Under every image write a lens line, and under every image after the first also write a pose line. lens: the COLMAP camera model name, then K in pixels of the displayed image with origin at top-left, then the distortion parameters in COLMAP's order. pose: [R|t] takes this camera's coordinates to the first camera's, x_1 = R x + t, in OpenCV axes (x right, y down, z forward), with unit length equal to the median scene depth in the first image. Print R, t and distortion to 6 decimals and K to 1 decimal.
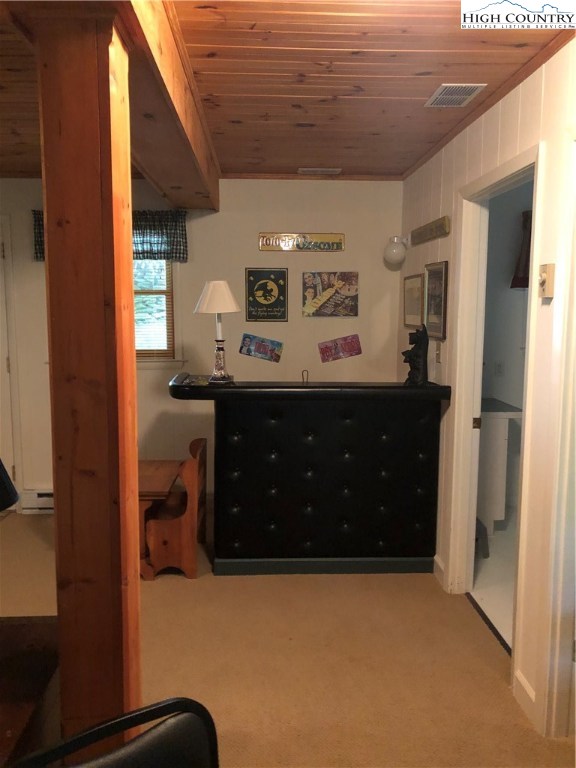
lens RADIAL K [[635.1, 0, 288.9], [0, 635.1, 381.0], [0, 0, 1]] dist [0.019327, 0.008127]
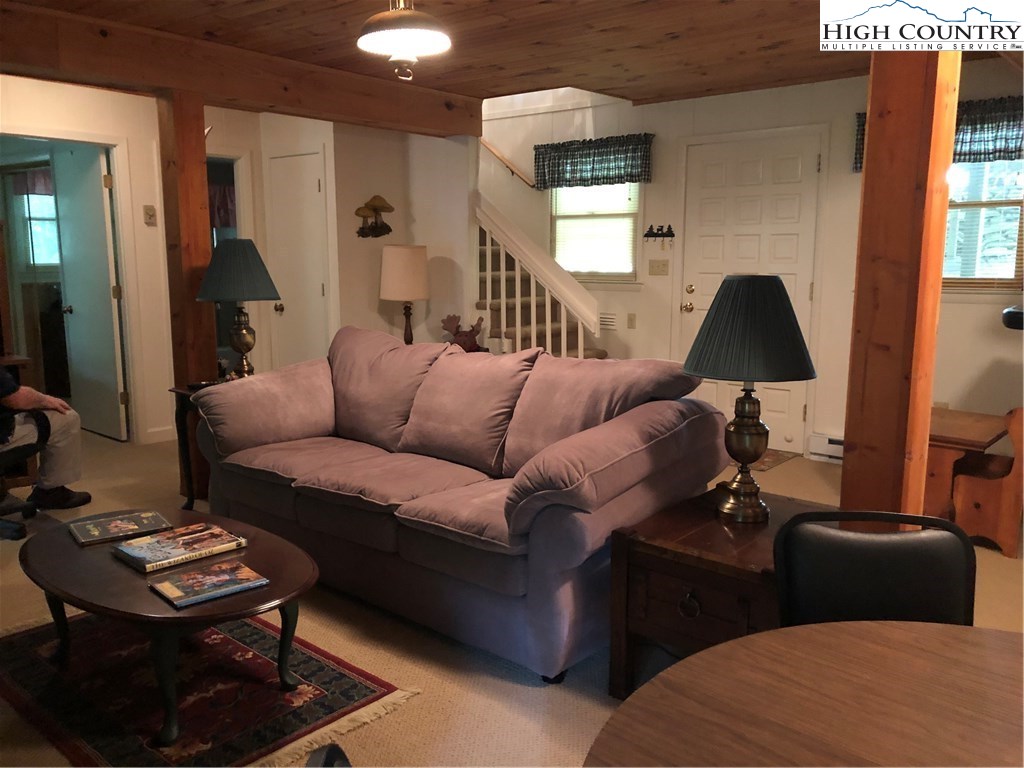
lens RADIAL K [[846.8, 0, 513.7], [0, 846.8, 386.8], [0, 0, 1]] dist [0.019327, 0.008127]
pose [[0.735510, 0.102412, -0.669729, 0.085240], [-0.073975, 0.994739, 0.070870, 0.066843], [0.673463, -0.002582, 0.739216, -0.211810]]
